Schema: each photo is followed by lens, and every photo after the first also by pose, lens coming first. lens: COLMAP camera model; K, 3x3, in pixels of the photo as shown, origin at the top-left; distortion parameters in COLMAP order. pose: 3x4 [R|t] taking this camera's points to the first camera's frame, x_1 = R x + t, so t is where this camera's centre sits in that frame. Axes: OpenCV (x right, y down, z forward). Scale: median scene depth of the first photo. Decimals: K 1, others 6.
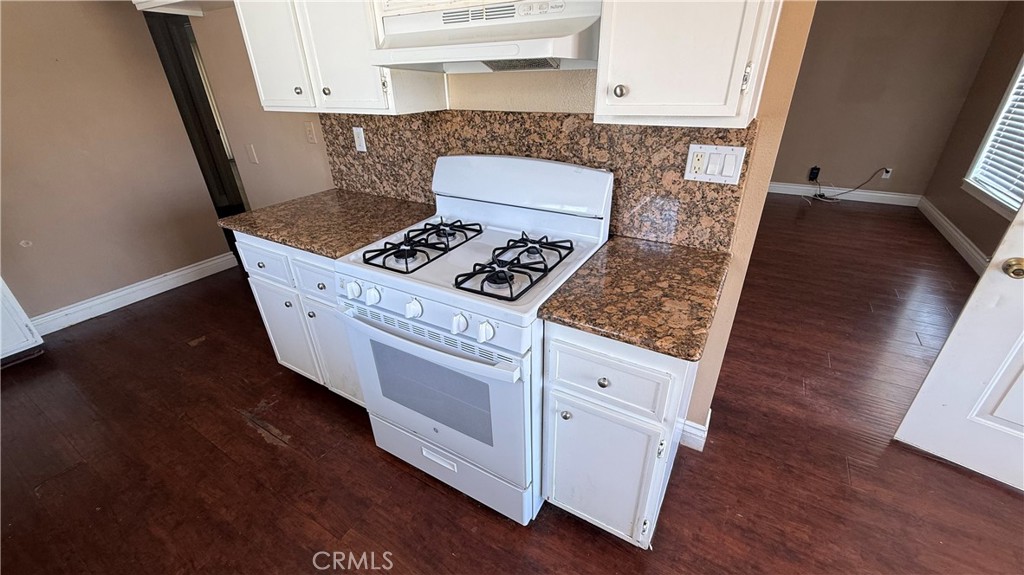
lens RADIAL K [[409.3, 0, 510.4], [0, 409.3, 287.1], [0, 0, 1]] dist [-0.002335, -0.000316]
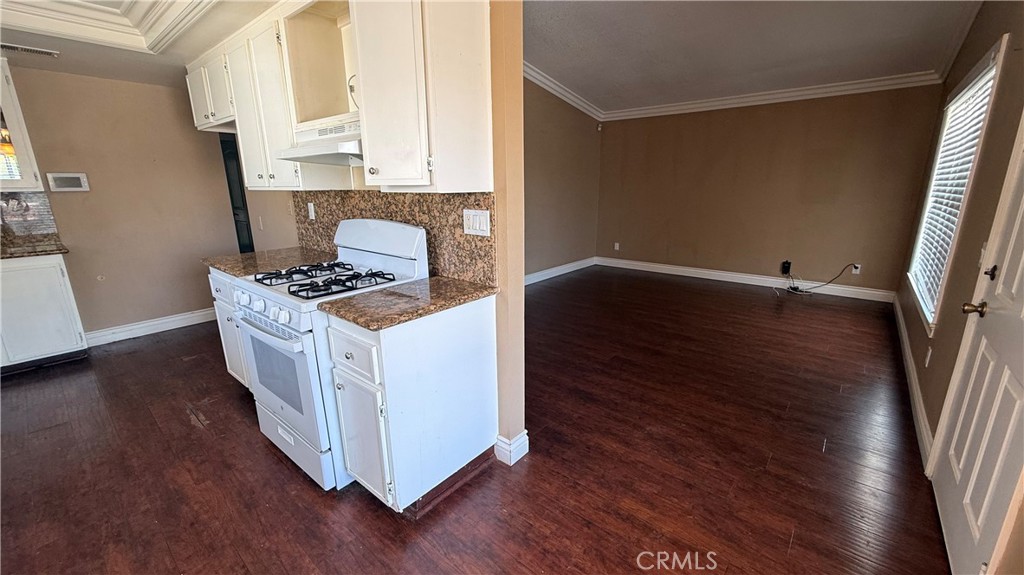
lens RADIAL K [[409.3, 0, 513.9], [0, 409.3, 287.7], [0, 0, 1]] dist [-0.002335, -0.000316]
pose [[0.987628, 0.052559, -0.147747, 0.685394], [-0.084406, 0.972209, -0.218369, 0.181281], [0.132163, 0.228138, 0.964617, -0.255421]]
